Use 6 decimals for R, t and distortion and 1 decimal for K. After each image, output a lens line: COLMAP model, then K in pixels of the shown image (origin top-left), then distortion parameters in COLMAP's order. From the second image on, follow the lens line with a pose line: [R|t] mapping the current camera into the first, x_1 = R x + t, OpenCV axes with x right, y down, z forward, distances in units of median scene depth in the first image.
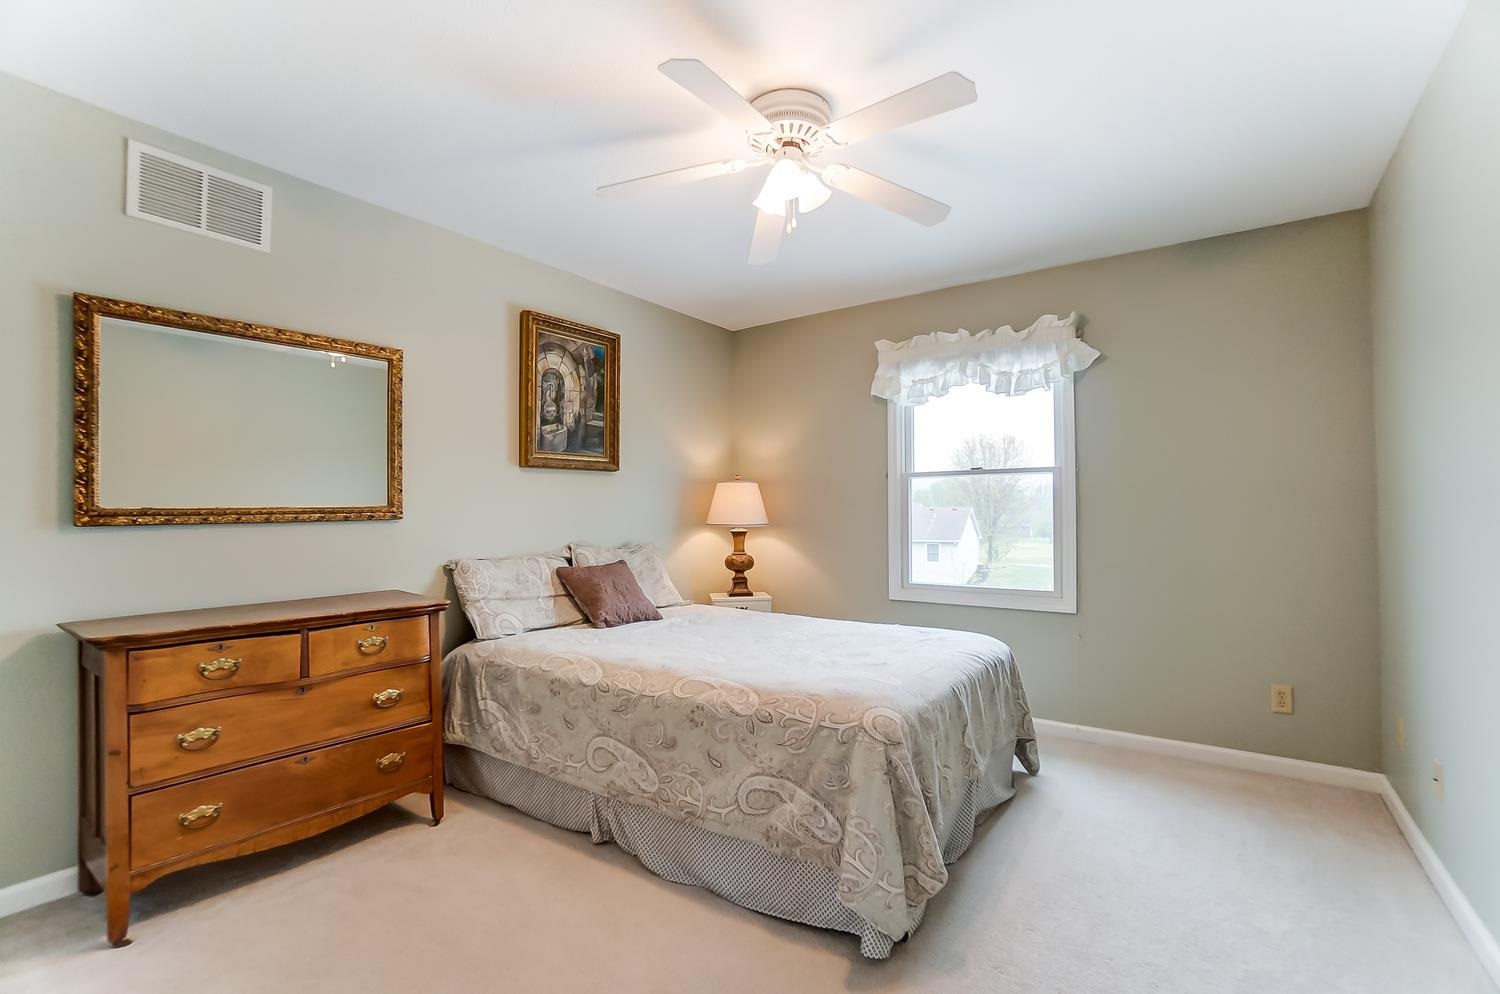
lens RADIAL K [[665.6, 0, 750.0], [0, 665.6, 497.0], [0, 0, 1]] dist [0.000410, 0.000306]
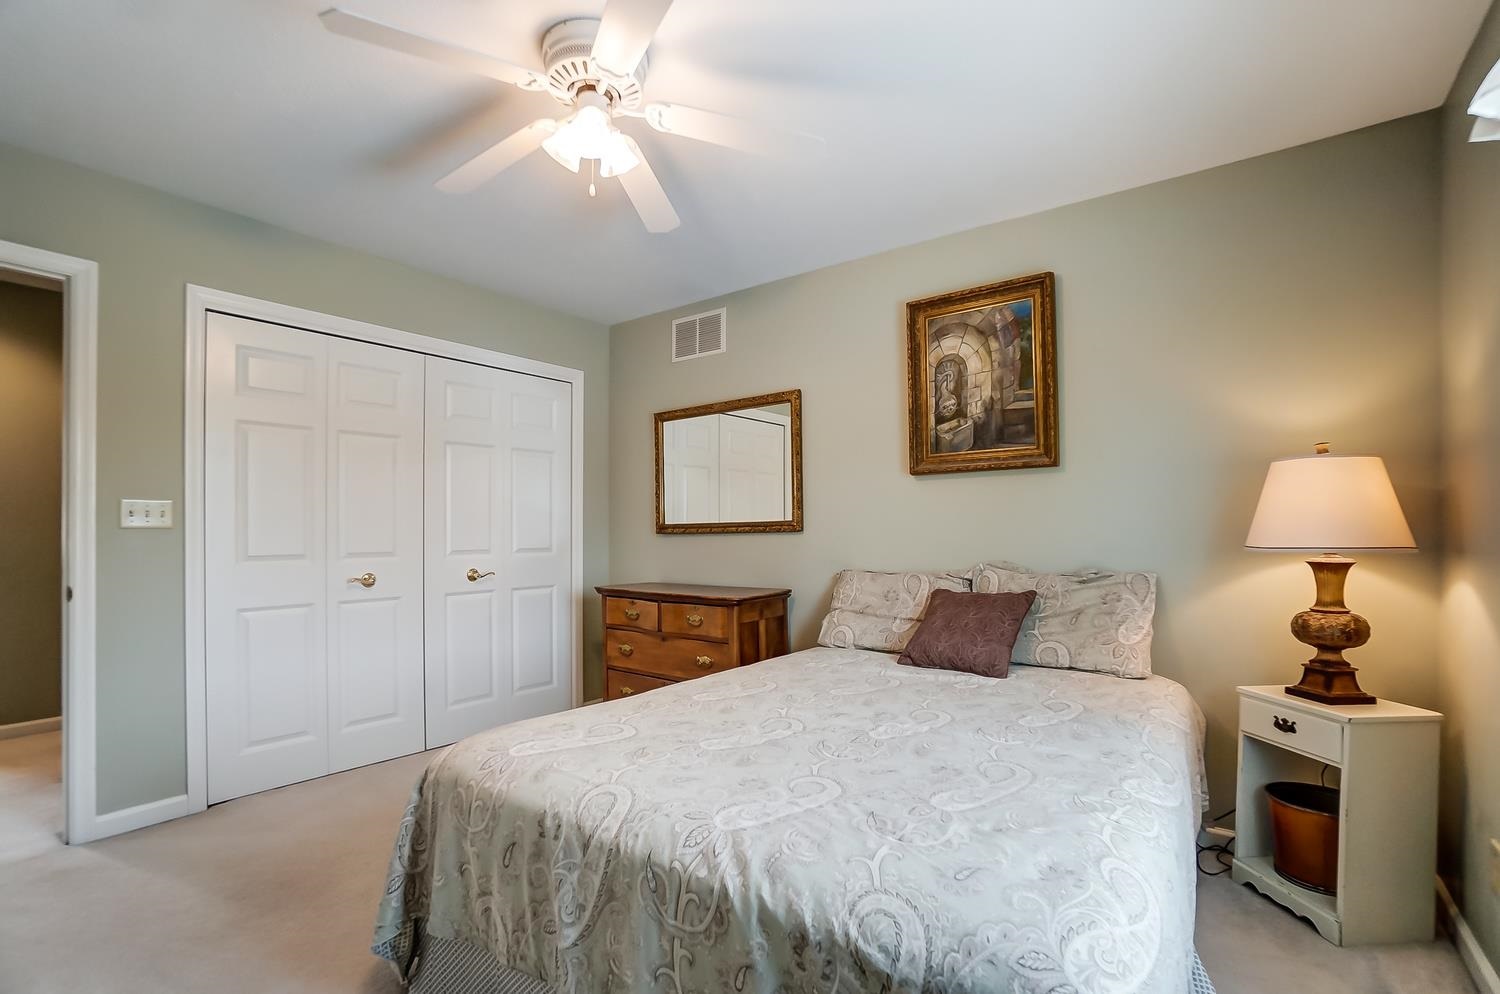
lens RADIAL K [[683.6, 0, 750.2], [0, 683.6, 536.3], [0, 0, 1]] dist [-0.033479, 0.000130]
pose [[-0.001825, 0.007307, -0.999972, 0.562977], [0.023987, 0.999686, 0.007262, 0.024975], [0.999711, -0.023973, -0.002000, 0.732934]]
